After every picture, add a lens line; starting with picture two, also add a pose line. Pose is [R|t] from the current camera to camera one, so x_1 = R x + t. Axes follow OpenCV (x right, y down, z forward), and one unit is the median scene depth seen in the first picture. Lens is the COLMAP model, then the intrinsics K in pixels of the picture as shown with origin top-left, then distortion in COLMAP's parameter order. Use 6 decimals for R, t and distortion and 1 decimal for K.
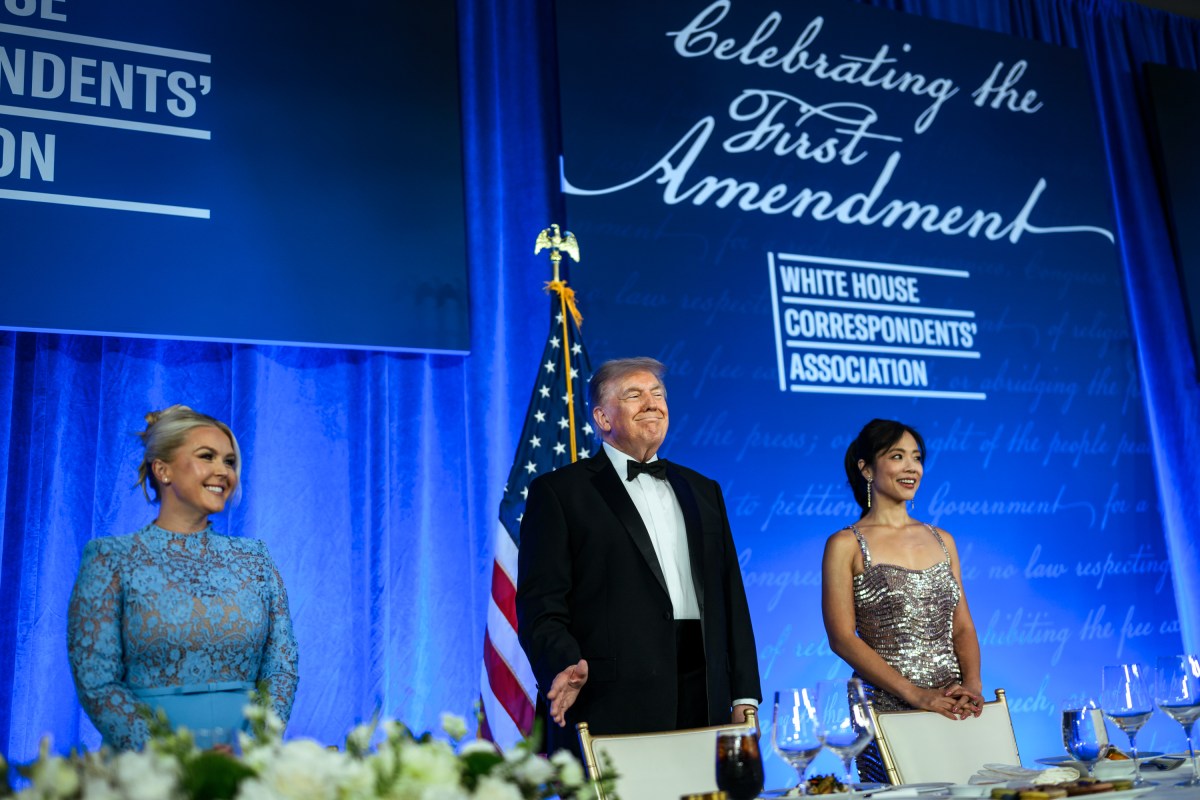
lens RADIAL K [[1153.4, 0, 598.1], [0, 1153.4, 433.3], [0, 0, 1]] dist [0.000507, 0.000000]
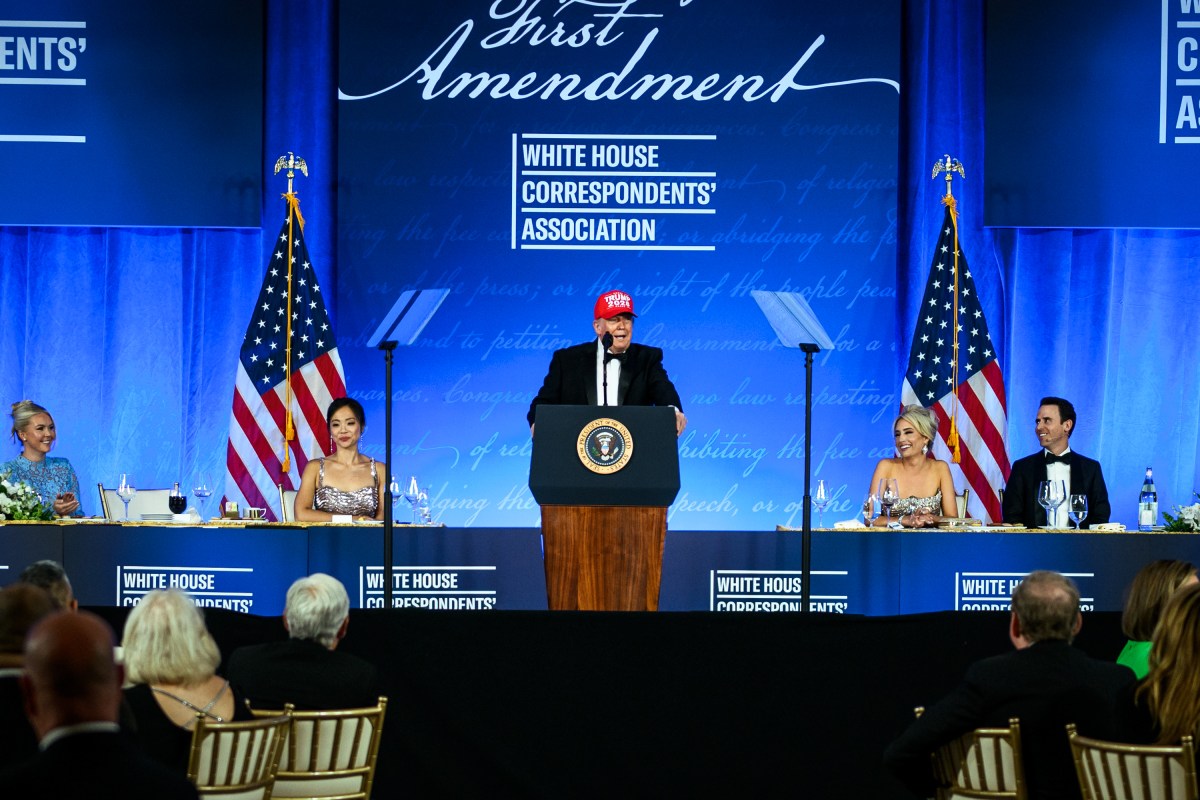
lens RADIAL K [[3099.3, 0, 549.2], [0, 3099.3, 599.3], [0, 0, 1]] dist [0.010667, 0.000000]
pose [[0.915403, 0.086997, -0.393026, 1.510793], [0.016734, 0.967298, 0.253089, -0.506913], [0.402192, -0.238256, 0.884011, -2.010745]]
